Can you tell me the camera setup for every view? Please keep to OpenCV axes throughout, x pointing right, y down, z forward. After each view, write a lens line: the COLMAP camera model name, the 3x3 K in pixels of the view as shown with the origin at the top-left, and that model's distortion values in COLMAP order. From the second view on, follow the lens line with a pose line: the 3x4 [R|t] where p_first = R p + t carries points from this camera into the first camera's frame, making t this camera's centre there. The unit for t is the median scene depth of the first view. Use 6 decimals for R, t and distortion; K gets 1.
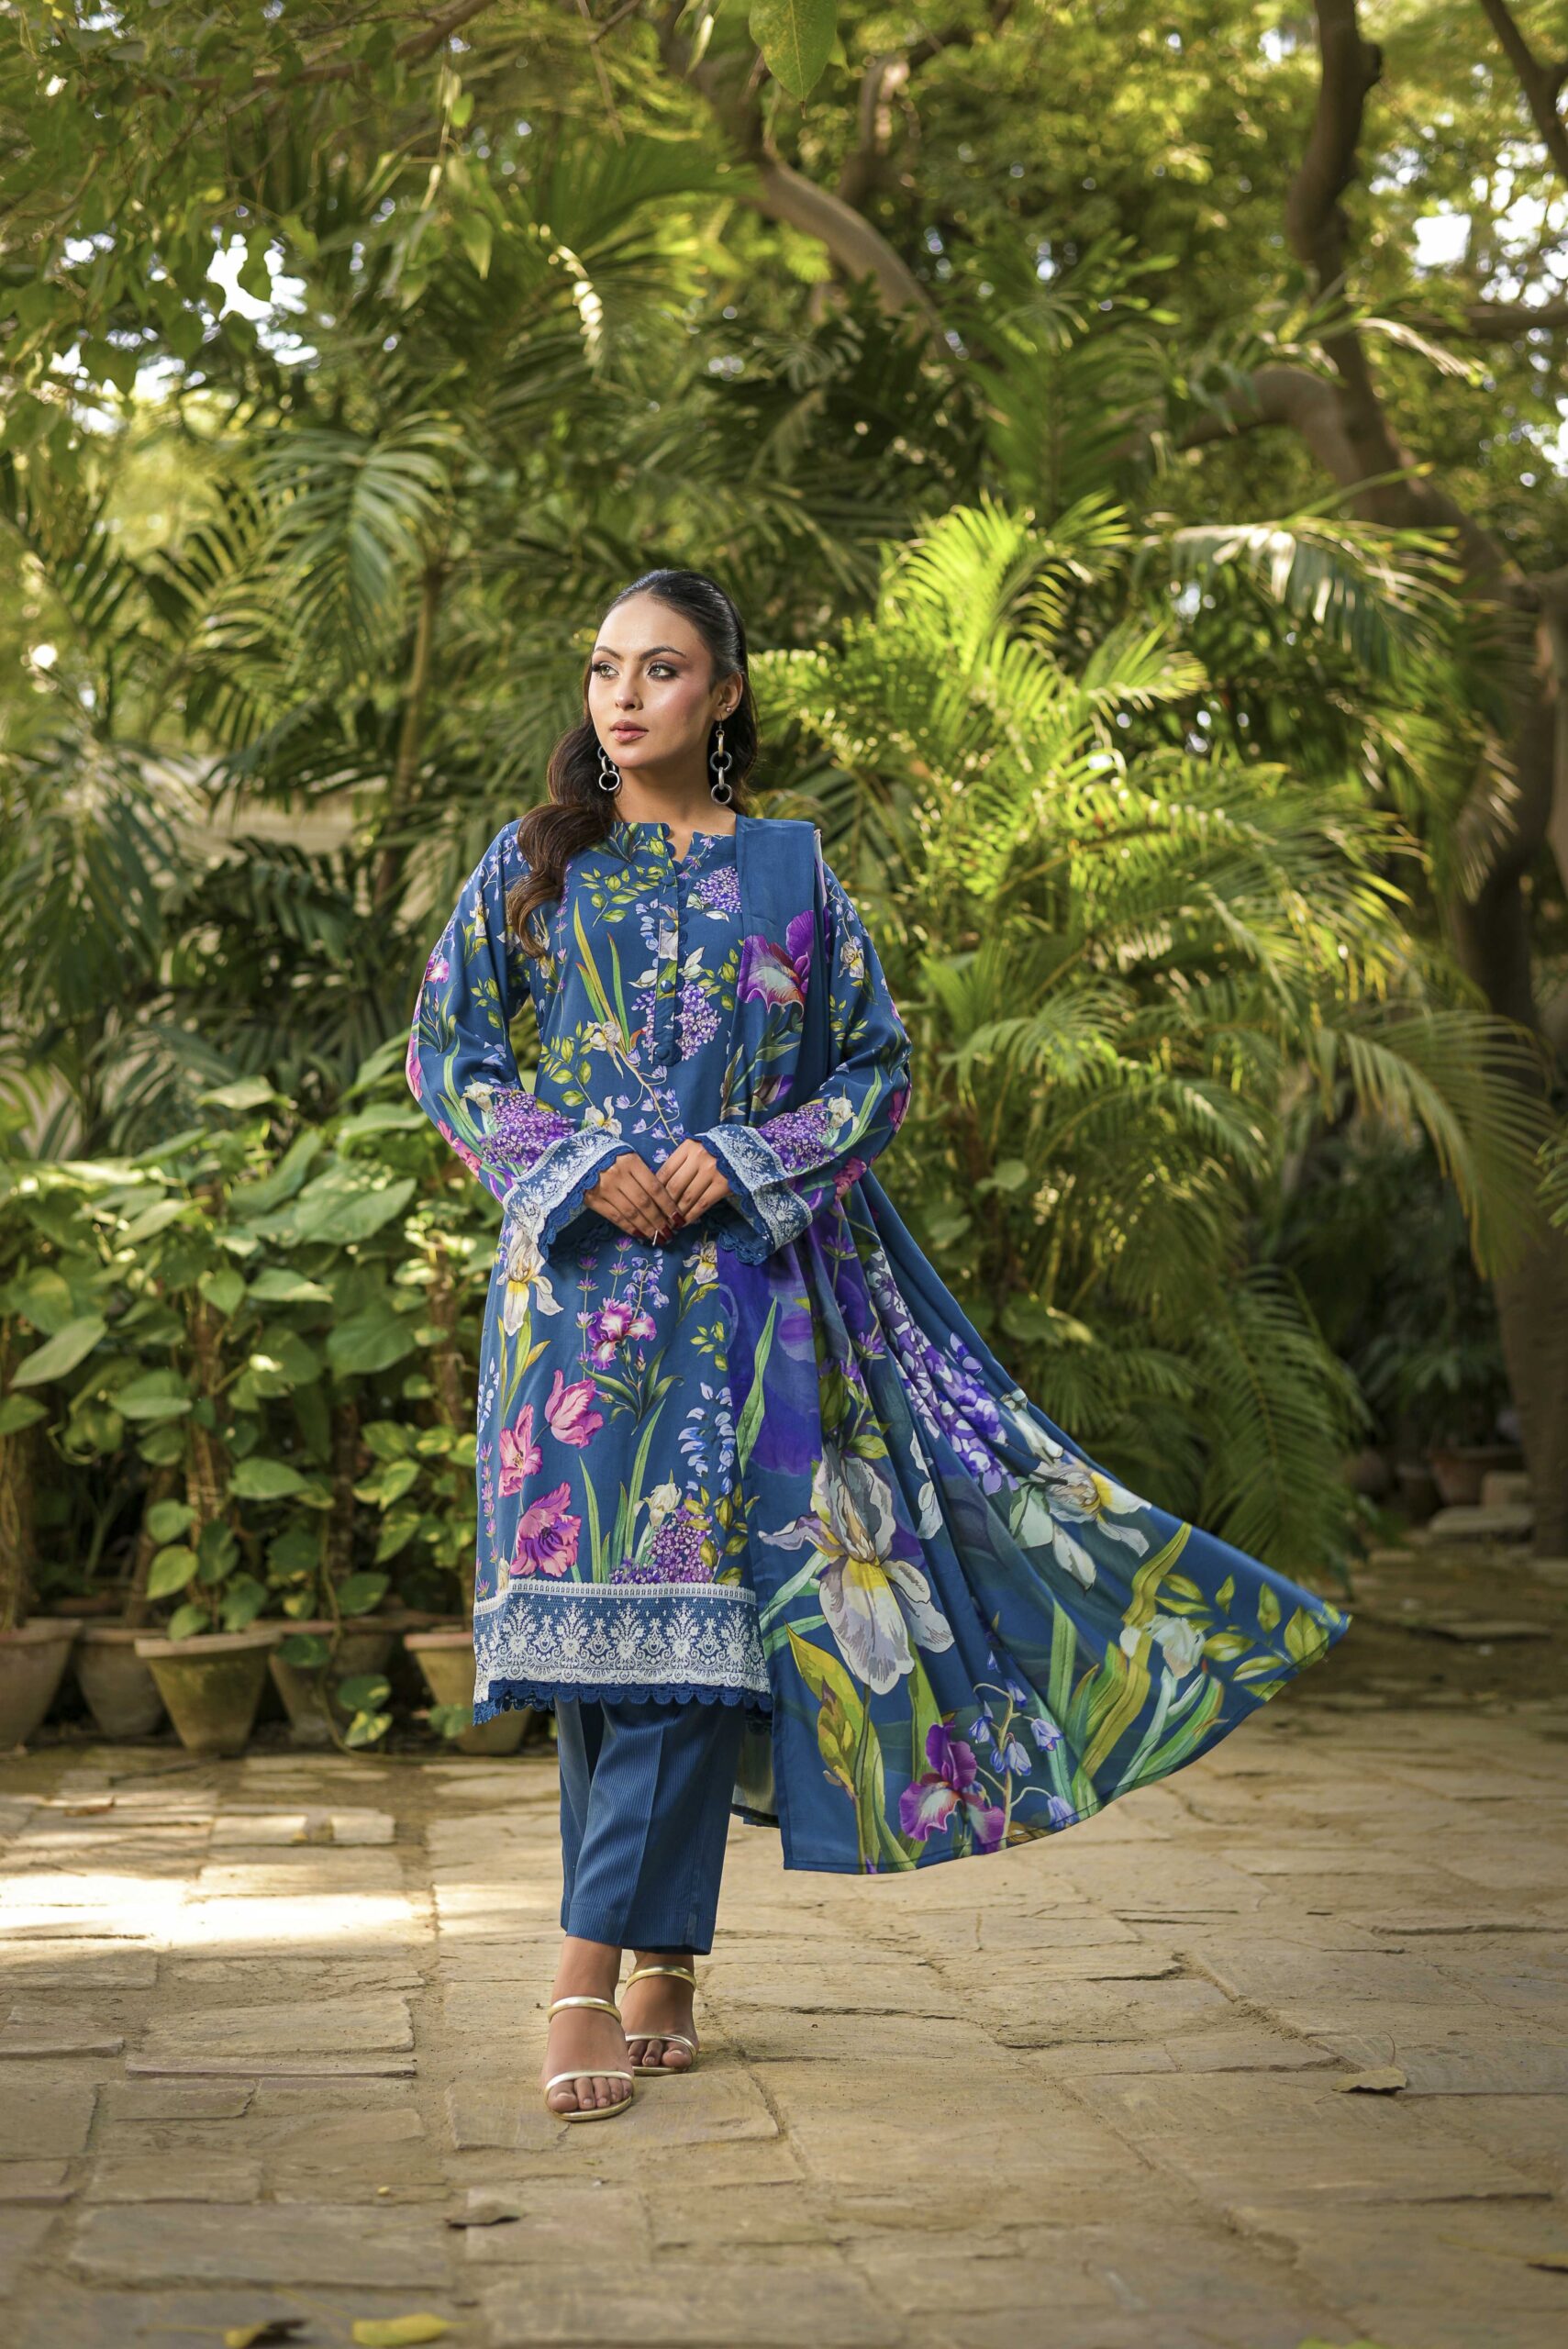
lens RADIAL K [[3406.8, 0, 784.0], [0, 3406.8, 1174.5], [0, 0, 1]] dist [0.003249, 0.004174]
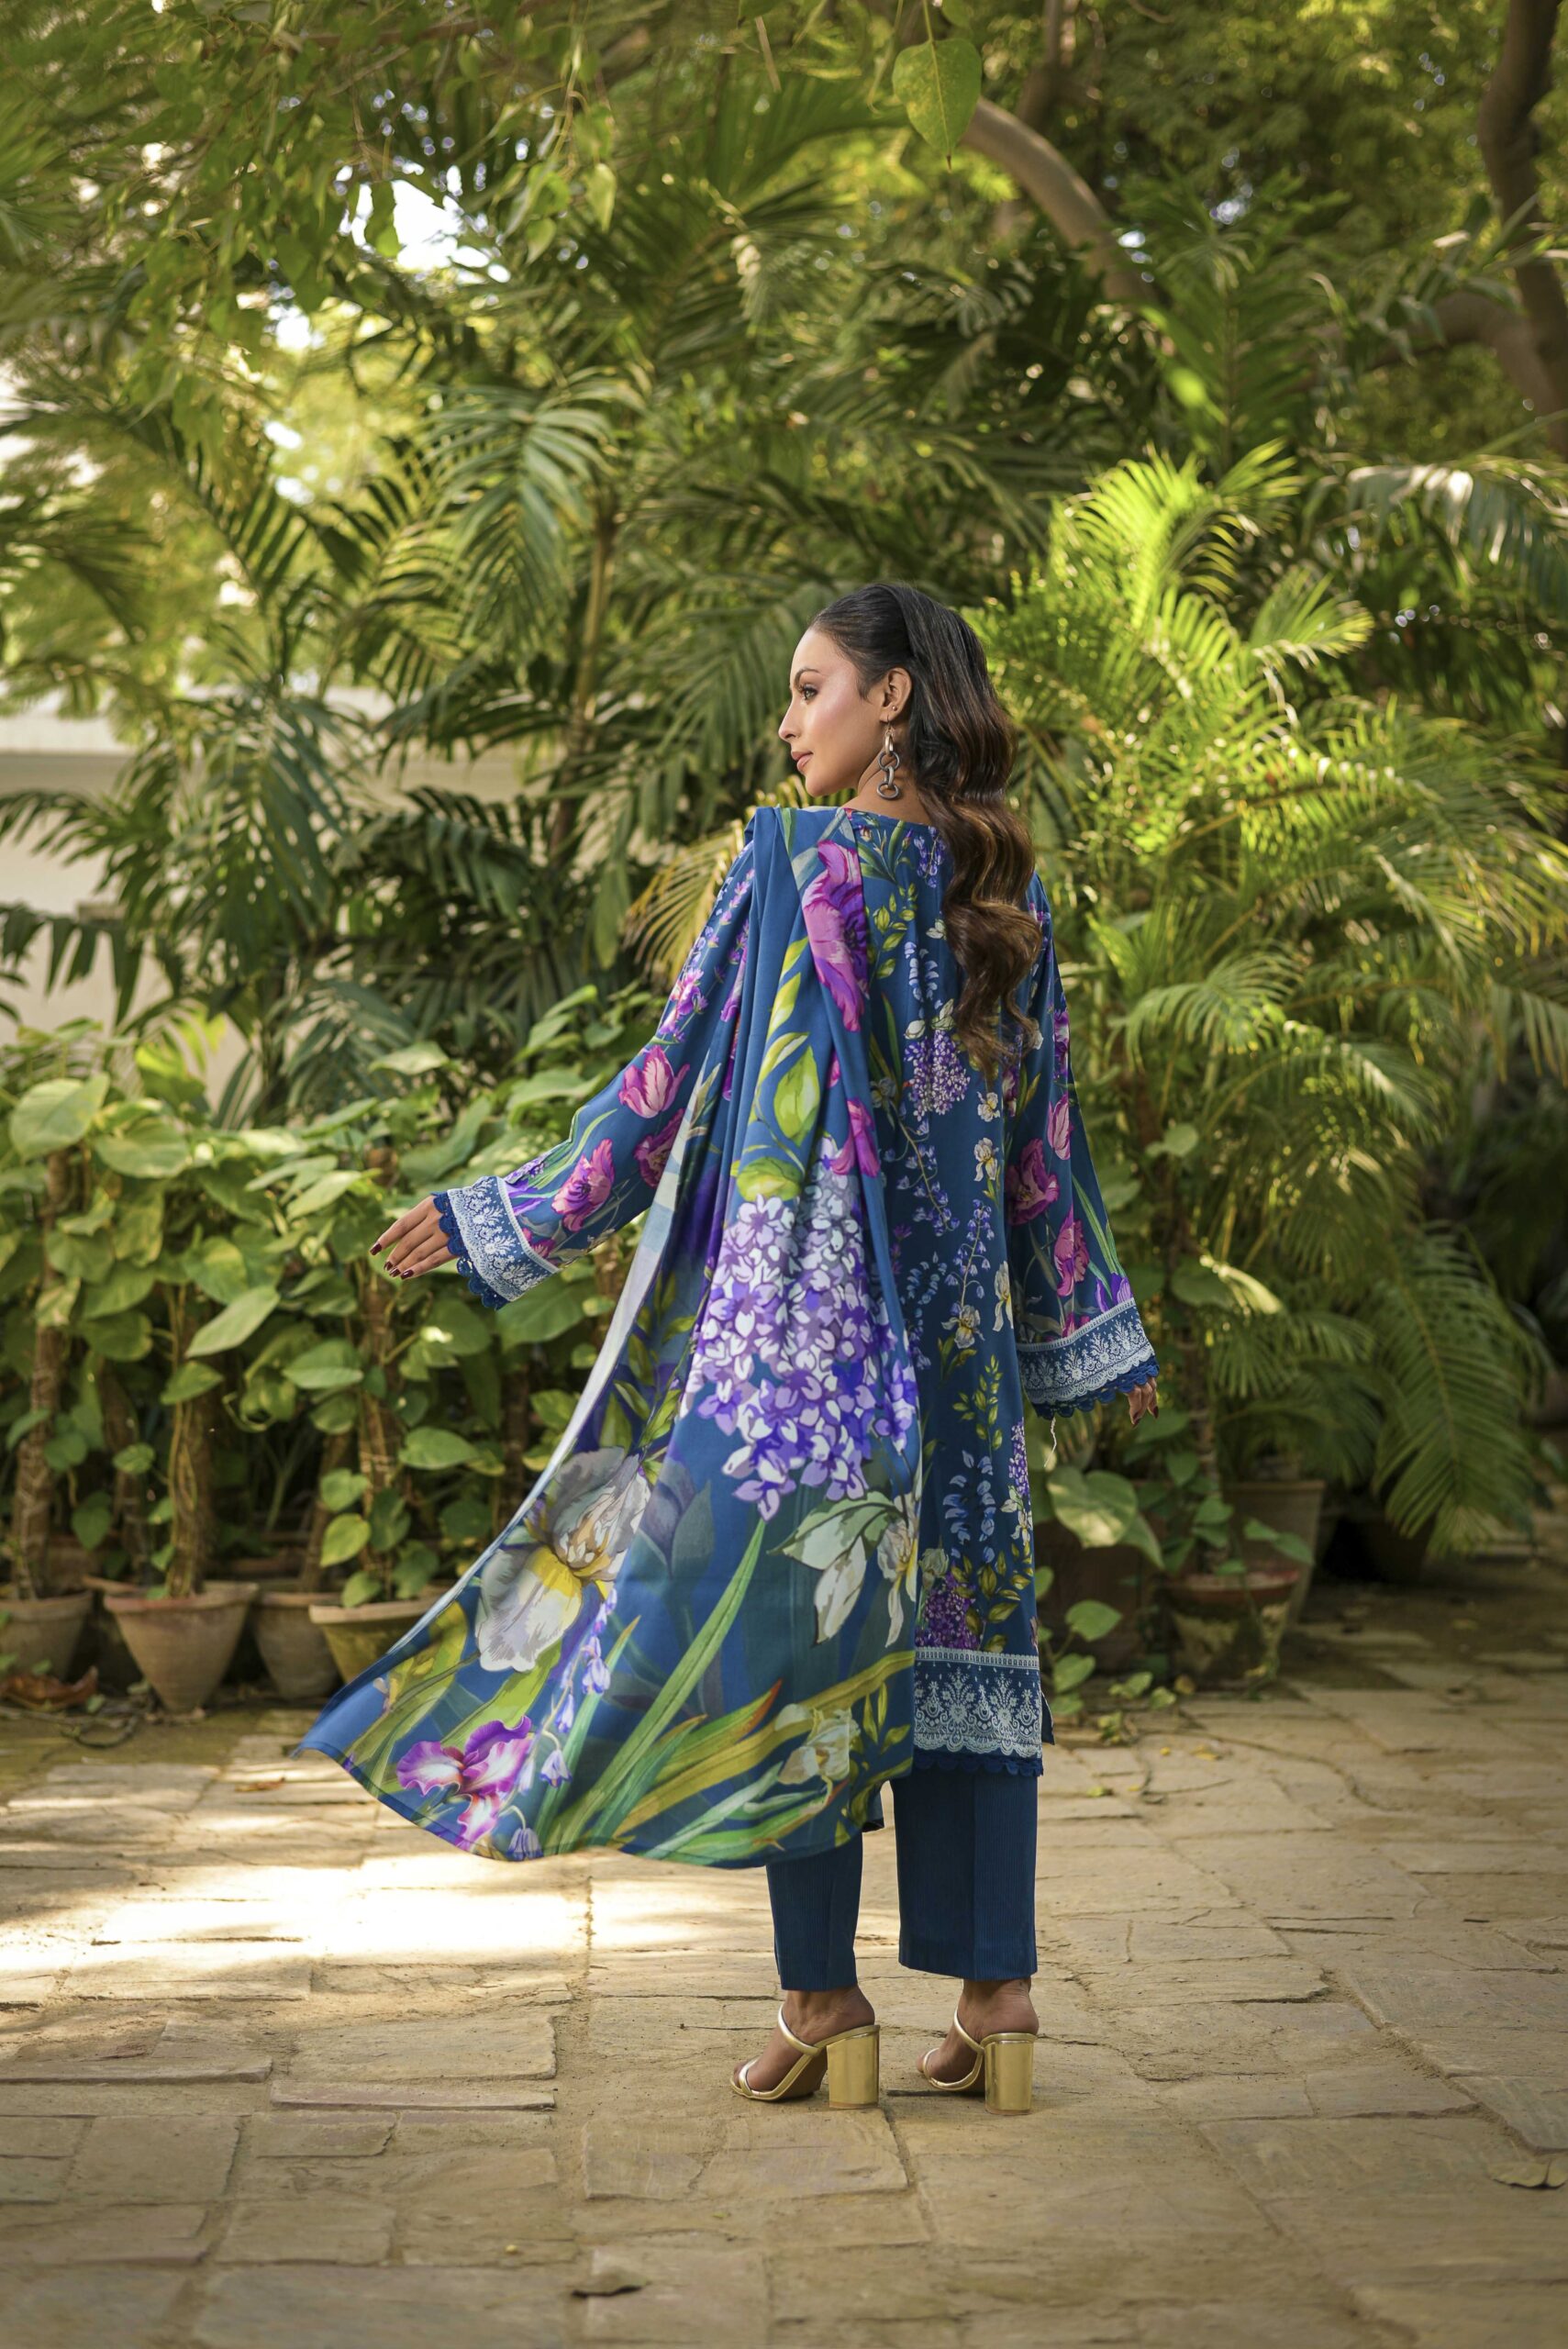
lens RADIAL K [[3403.9, 0, 784.0], [0, 3403.9, 1174.5], [0, 0, 1]] dist [0.020719, -0.028167]
pose [[0.998297, -0.002702, -0.058279, 0.009533], [0.004417, 0.999560, 0.029323, -0.020490], [0.058175, -0.029531, 0.997870, 0.002049]]
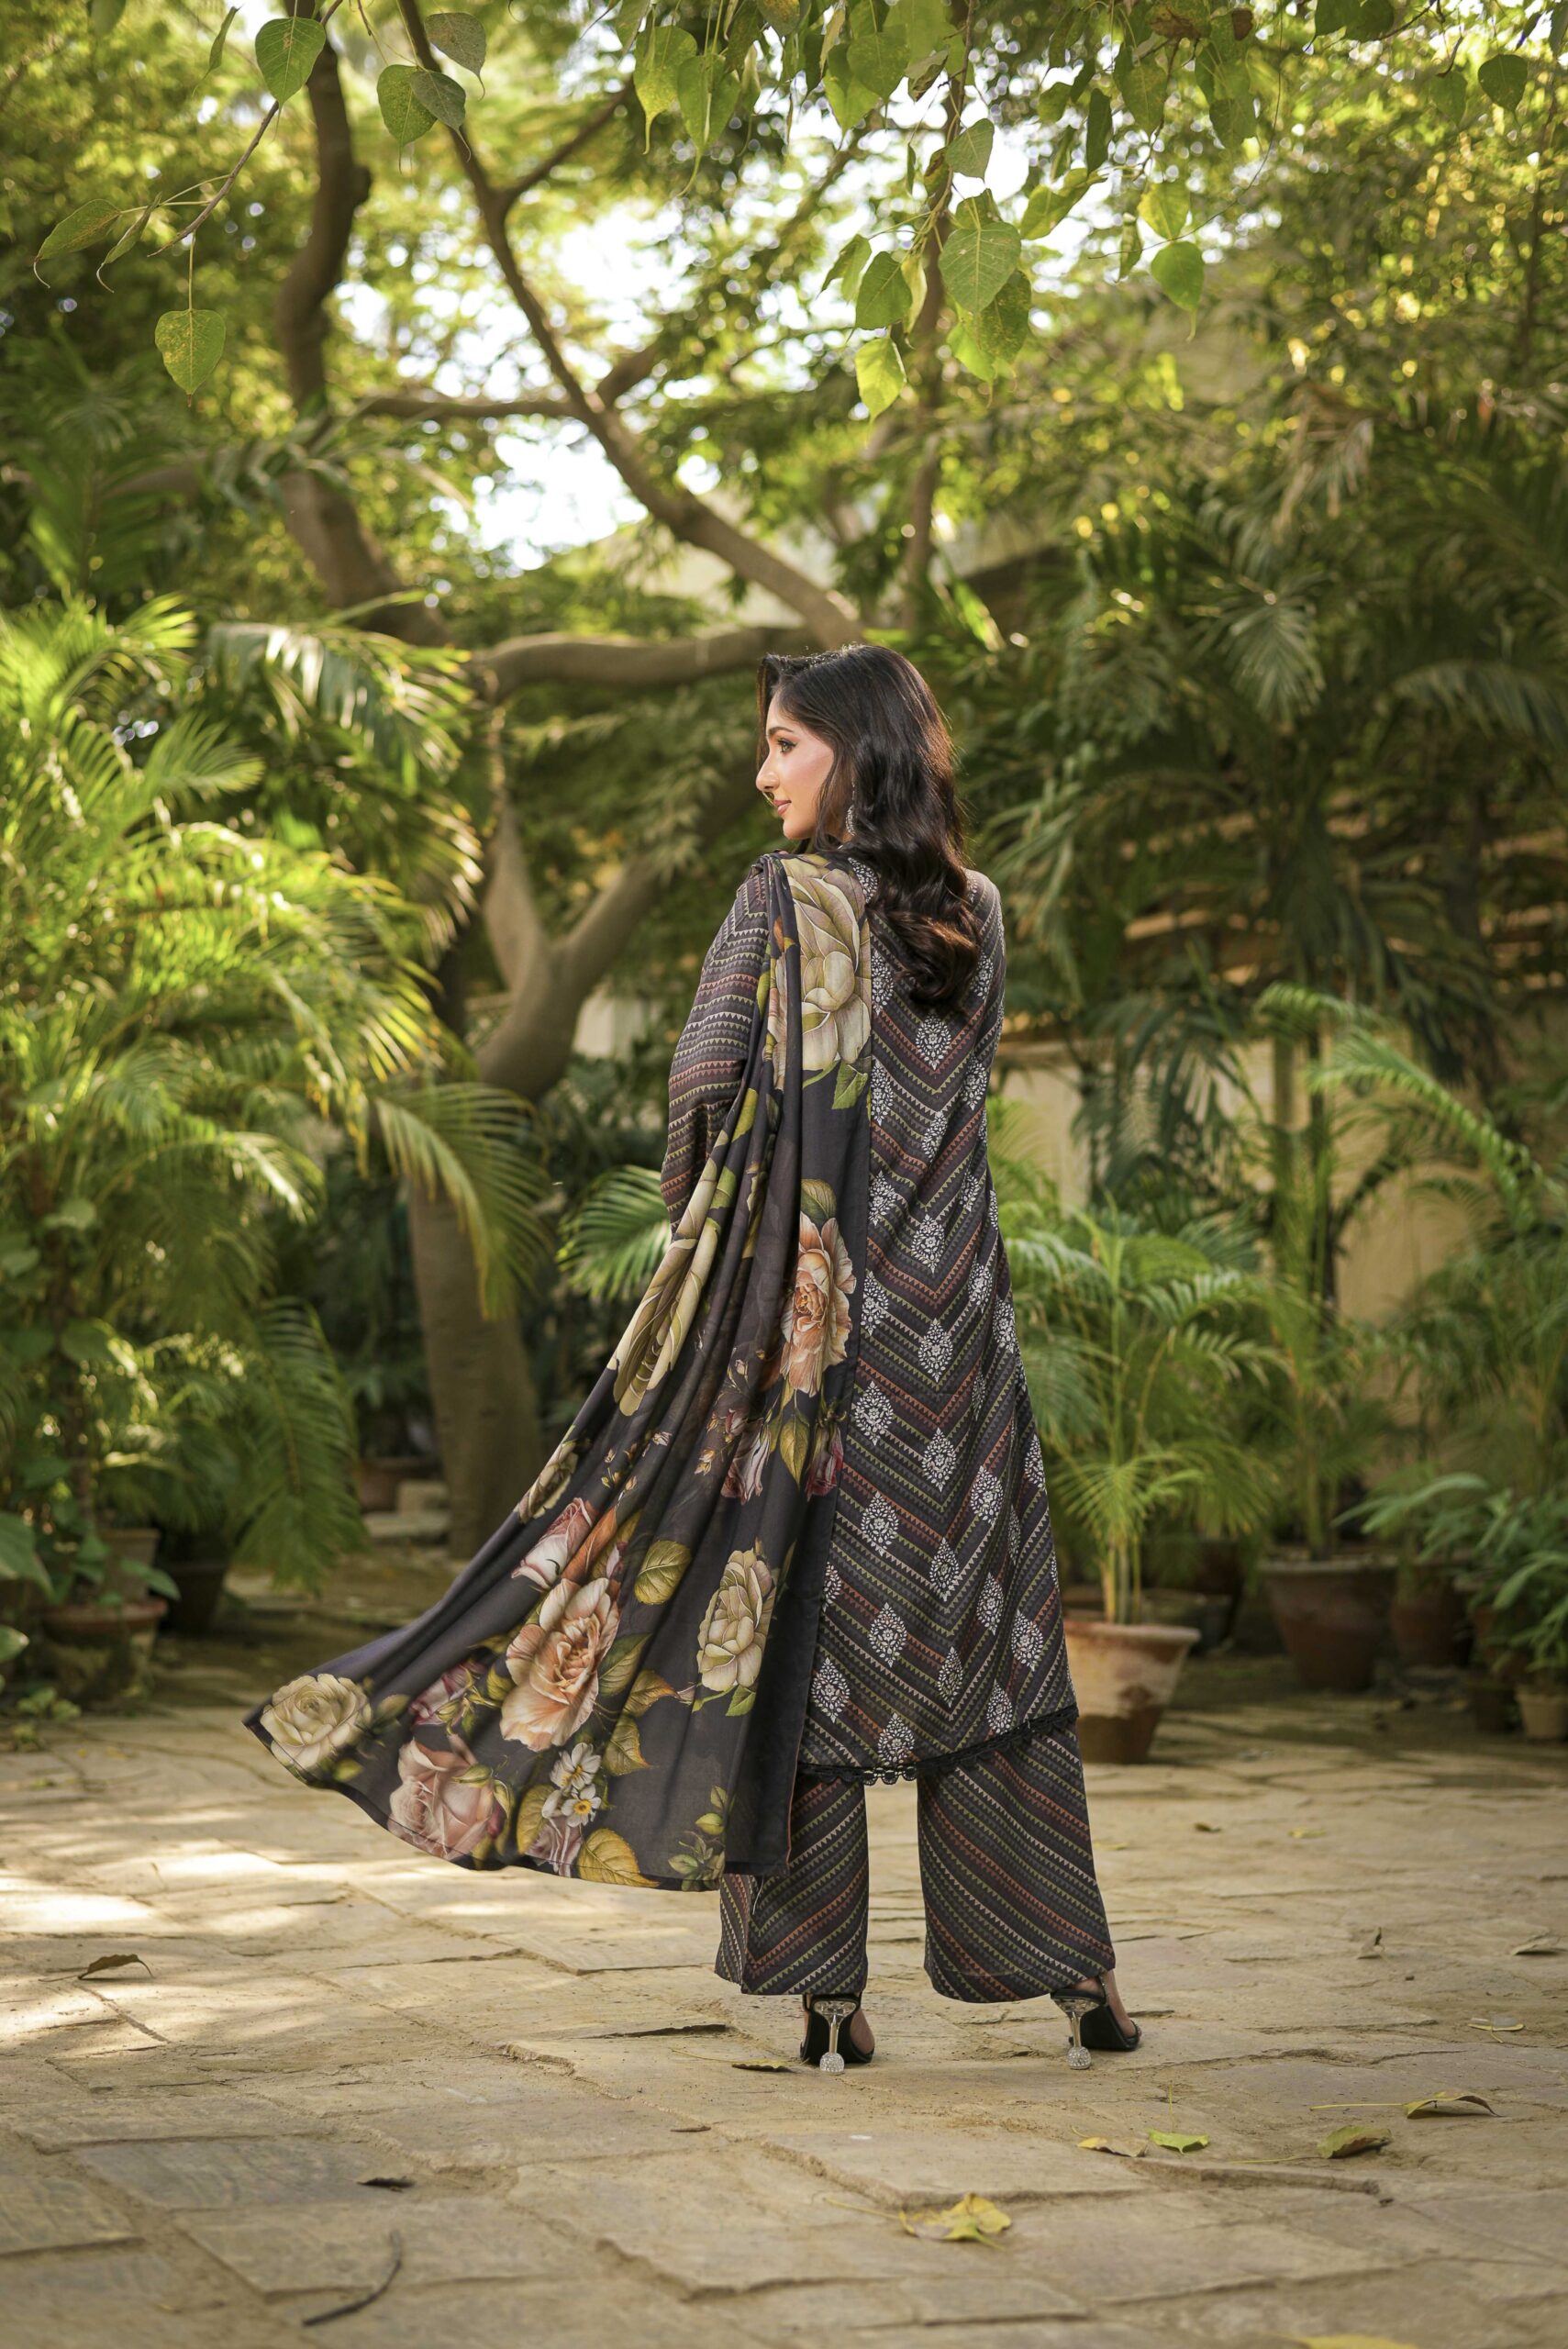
lens RADIAL K [[3373.2, 0, 778.4], [0, 3373.2, 1208.6], [0, 0, 1]] dist [0.002862, -0.030017]
pose [[0.942895, 0.033182, 0.331432, -0.086165], [-0.035855, 0.999355, 0.001952, -0.012141], [-0.331154, -0.013724, 0.943477, -0.110448]]
